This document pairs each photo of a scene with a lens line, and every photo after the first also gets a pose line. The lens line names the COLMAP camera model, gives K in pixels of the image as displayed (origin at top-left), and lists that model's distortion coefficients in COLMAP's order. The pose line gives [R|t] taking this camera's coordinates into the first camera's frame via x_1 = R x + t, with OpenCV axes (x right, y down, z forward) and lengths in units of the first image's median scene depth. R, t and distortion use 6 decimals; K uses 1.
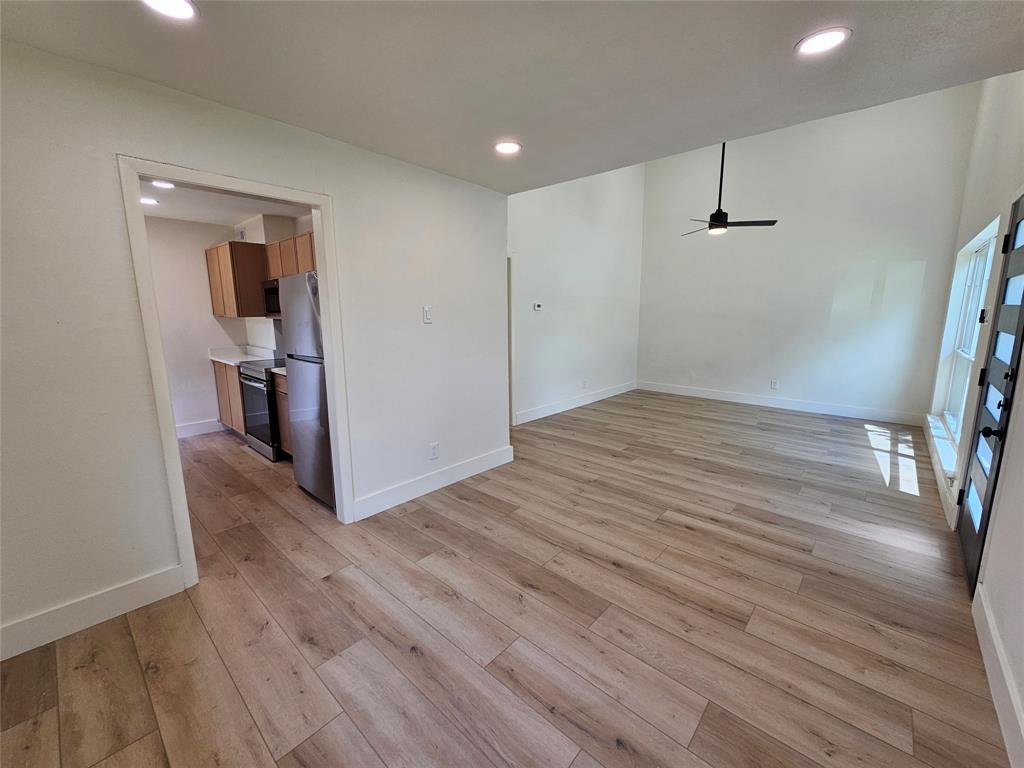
lens RADIAL K [[418.1, 0, 516.1], [0, 418.1, 379.5], [0, 0, 1]] dist [-0.002183, 0.001439]
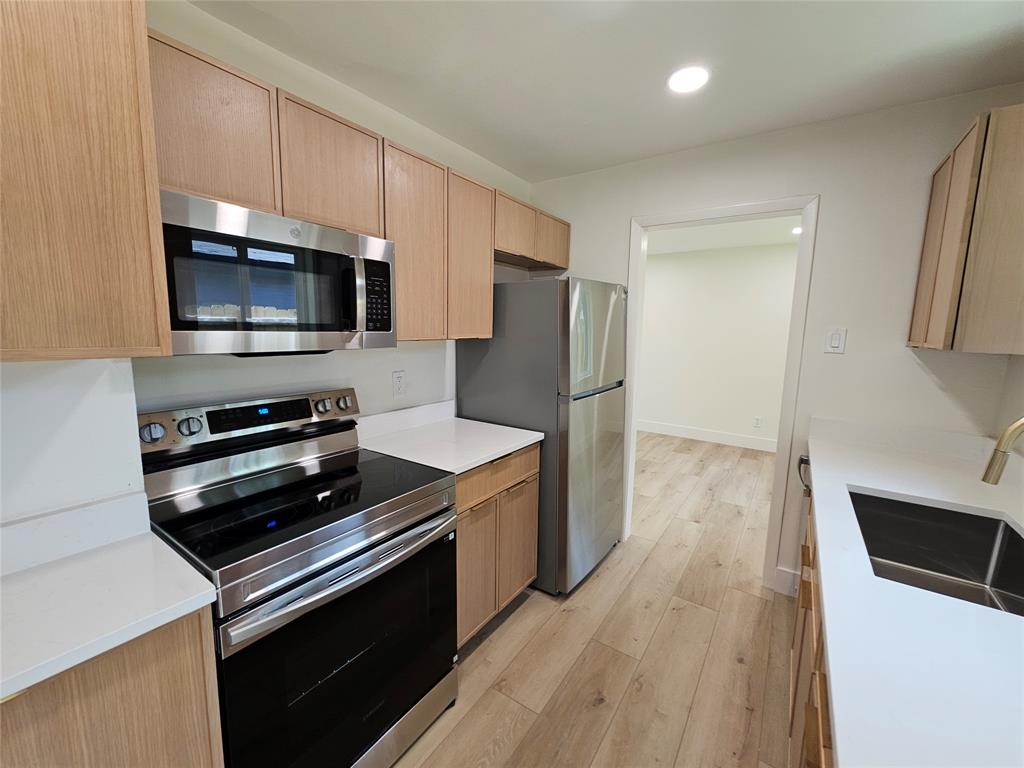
lens RADIAL K [[418.1, 0, 514.0], [0, 418.1, 382.0], [0, 0, 1]] dist [-0.002183, 0.001439]
pose [[-0.123922, -0.135368, 0.983015, -1.178866], [0.148249, 0.977007, 0.153229, -0.199711], [-0.981155, 0.164720, -0.101005, 1.163379]]
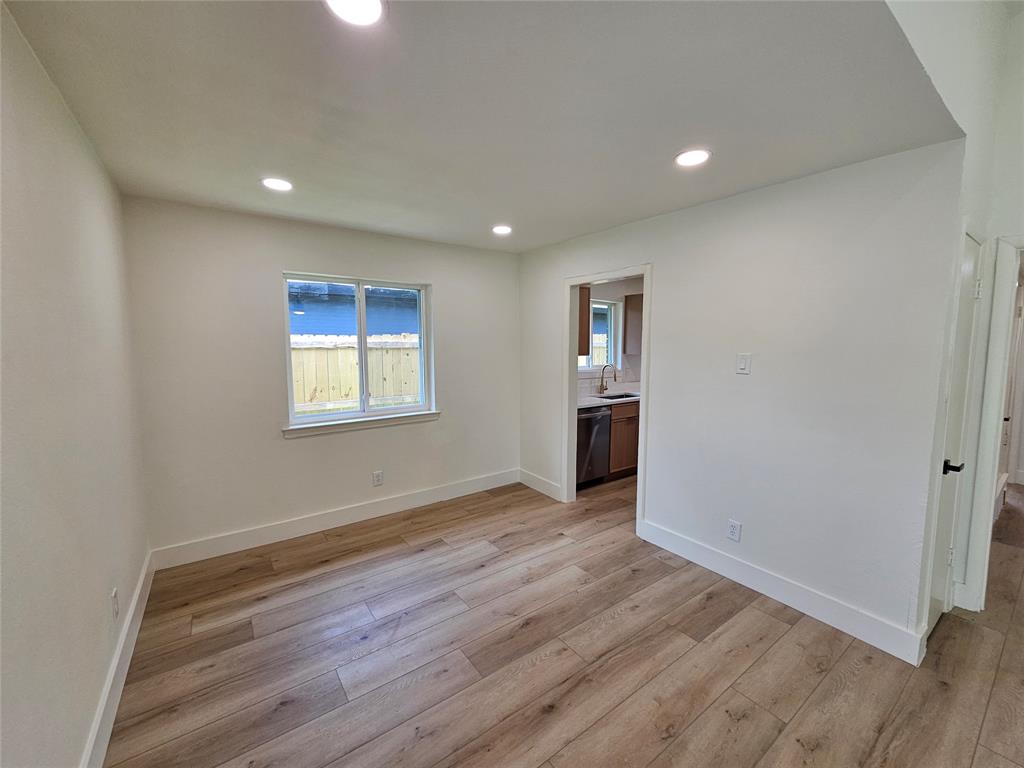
lens RADIAL K [[418.1, 0, 516.7], [0, 418.1, 379.8], [0, 0, 1]] dist [-0.002183, 0.001439]
pose [[-0.215319, 0.086869, -0.972672, 0.674357], [-0.163010, 0.978863, 0.123508, -0.148991], [0.962842, 0.185149, -0.196607, 0.725126]]
